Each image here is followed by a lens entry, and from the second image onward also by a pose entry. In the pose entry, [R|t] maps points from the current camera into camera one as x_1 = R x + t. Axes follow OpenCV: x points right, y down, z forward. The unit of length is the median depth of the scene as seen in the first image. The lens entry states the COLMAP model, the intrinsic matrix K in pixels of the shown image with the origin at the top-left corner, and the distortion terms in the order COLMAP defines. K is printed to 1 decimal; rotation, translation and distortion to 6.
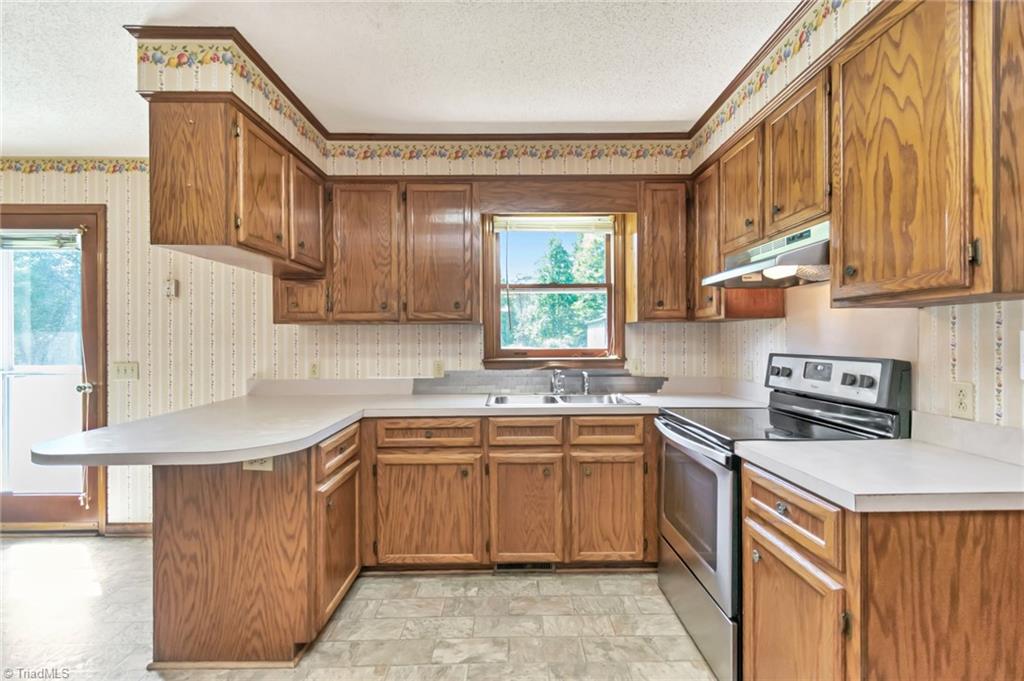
lens RADIAL K [[464.7, 0, 512.0], [0, 464.7, 340.5], [0, 0, 1]] dist [0.000734, 0.000049]
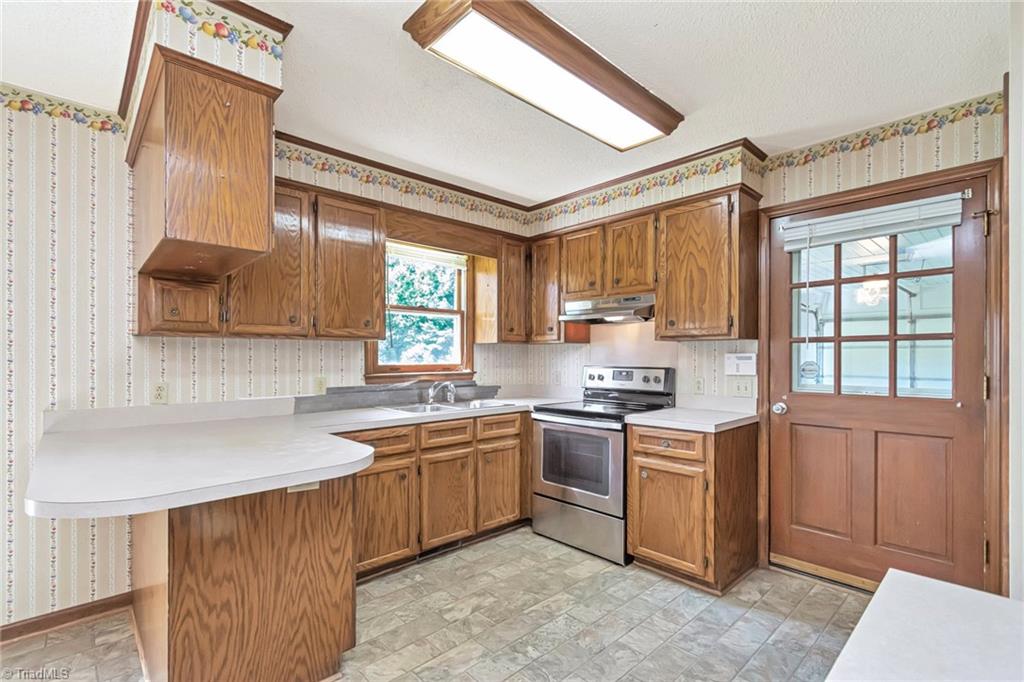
lens RADIAL K [[474.5, 0, 529.8], [0, 474.5, 358.3], [0, 0, 1]] dist [-0.000436, -0.000328]
pose [[0.722514, 0.002247, 0.691353, -0.753081], [-0.003232, 0.999995, 0.000127, 0.002594], [-0.691349, -0.002326, 0.722517, -0.029076]]
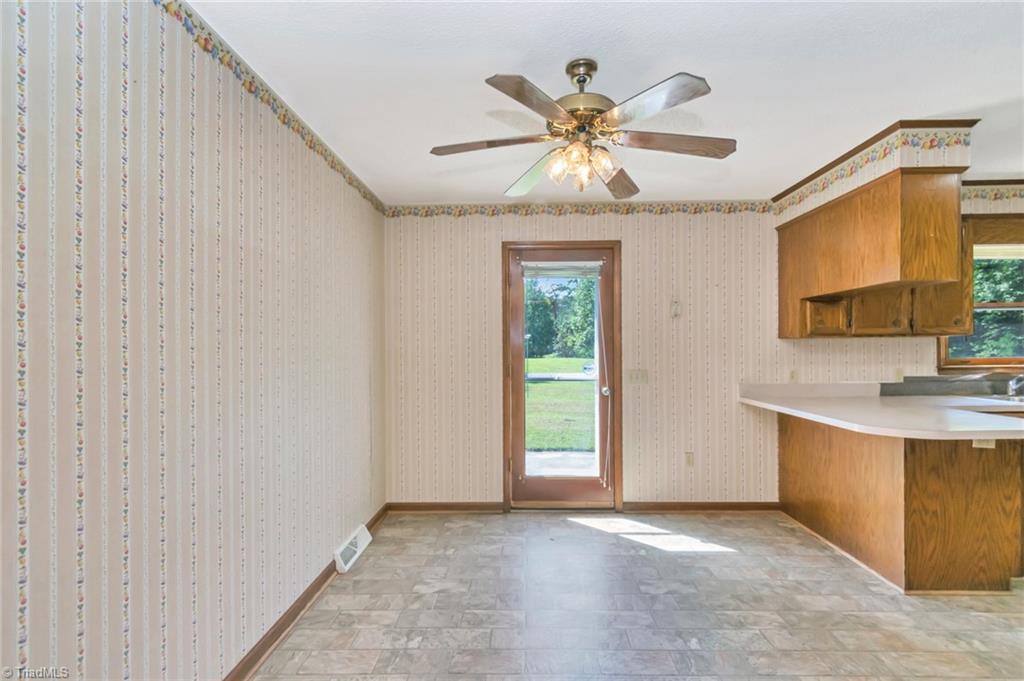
lens RADIAL K [[470.5, 0, 514.0], [0, 470.5, 352.1], [0, 0, 1]] dist [-0.000817, -0.000338]
pose [[0.999322, -0.004598, -0.036516, -1.567050], [0.004619, 0.999989, 0.000496, -0.003095], [0.036513, -0.000664, 0.999333, -0.340240]]
